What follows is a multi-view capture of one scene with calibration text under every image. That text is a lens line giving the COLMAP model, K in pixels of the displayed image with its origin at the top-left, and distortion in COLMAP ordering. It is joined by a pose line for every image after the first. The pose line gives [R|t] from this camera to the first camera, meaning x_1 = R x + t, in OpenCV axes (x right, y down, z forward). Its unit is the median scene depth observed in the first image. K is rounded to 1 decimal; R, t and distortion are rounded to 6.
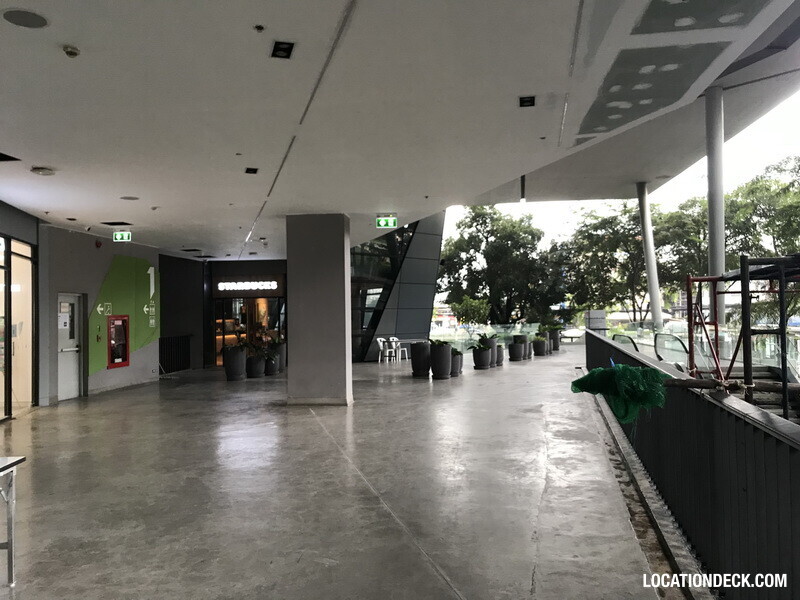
lens RADIAL K [[651.6, 0, 396.1], [0, 651.6, 301.5], [0, 0, 1]] dist [0.055005, -0.082065]
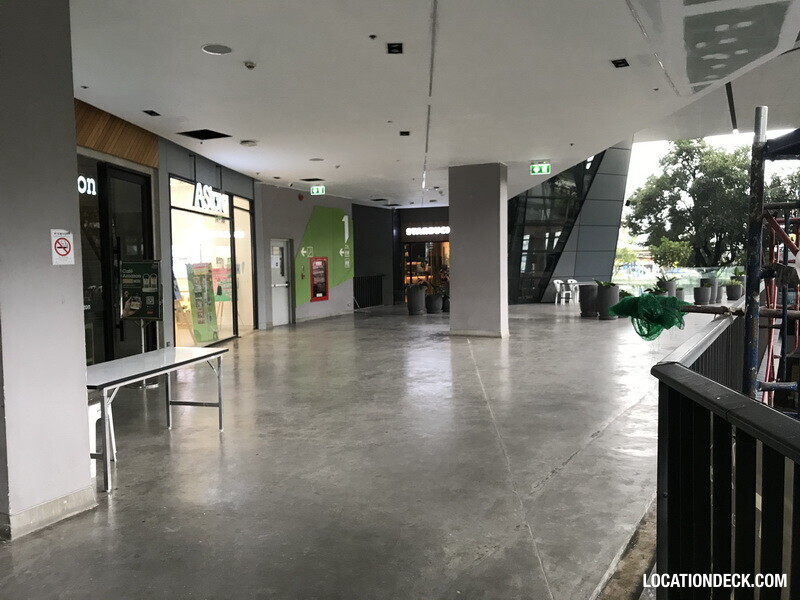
lens RADIAL K [[651.6, 0, 396.1], [0, 651.6, 301.5], [0, 0, 1]] dist [0.055005, -0.082065]
pose [[0.952274, 0.020643, -0.304545, 0.067154], [0.005661, 0.996345, 0.085235, 0.001154], [0.305191, -0.082891, 0.948677, -0.077282]]
